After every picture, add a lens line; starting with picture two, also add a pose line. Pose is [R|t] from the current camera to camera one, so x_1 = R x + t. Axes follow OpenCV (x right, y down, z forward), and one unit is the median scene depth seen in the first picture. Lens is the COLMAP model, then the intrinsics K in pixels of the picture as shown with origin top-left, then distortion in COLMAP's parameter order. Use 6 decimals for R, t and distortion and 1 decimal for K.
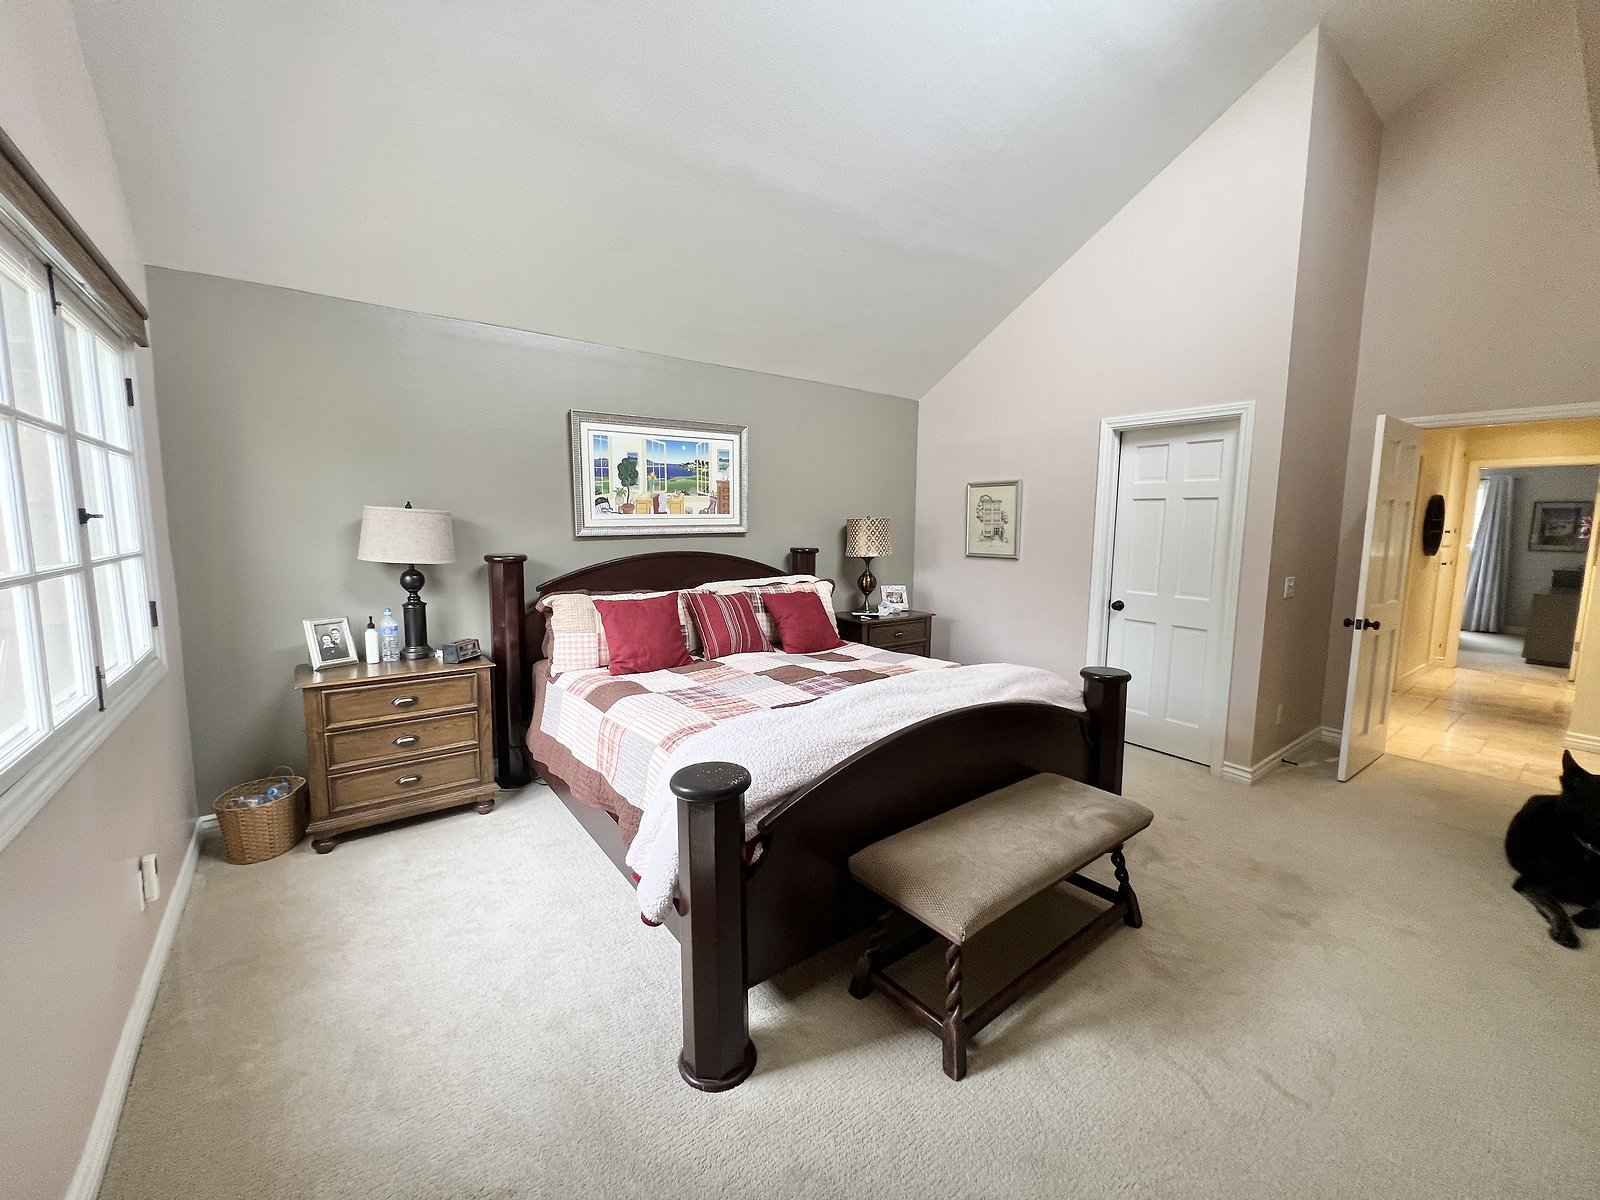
lens RADIAL K [[645.5, 0, 803.2], [0, 645.5, 596.8], [0, 0, 1]] dist [-0.004353, 0.001055]
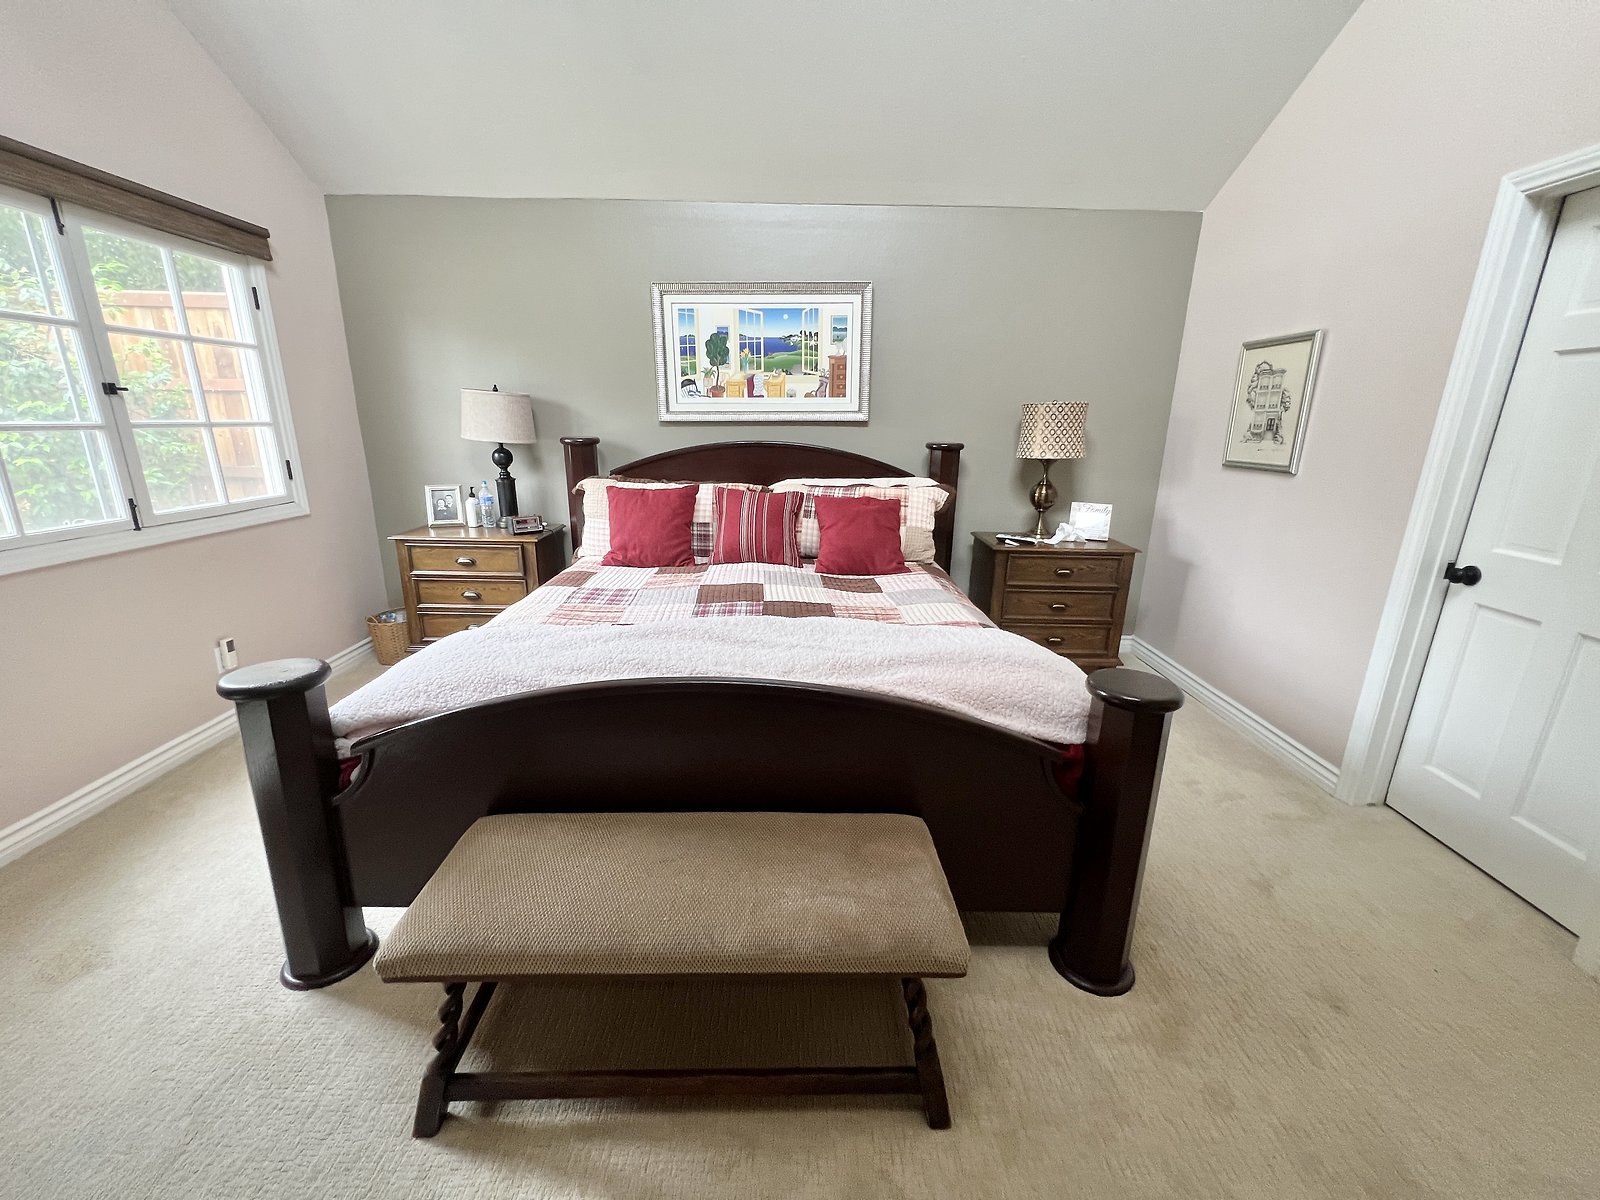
lens RADIAL K [[645.5, 0, 797.8], [0, 645.5, 598.8], [0, 0, 1]] dist [-0.004353, 0.001055]
pose [[0.796565, 0.168023, -0.580735, 0.399324], [-0.078392, 0.981199, 0.176361, -0.017873], [0.599449, -0.094958, 0.794760, 0.310136]]
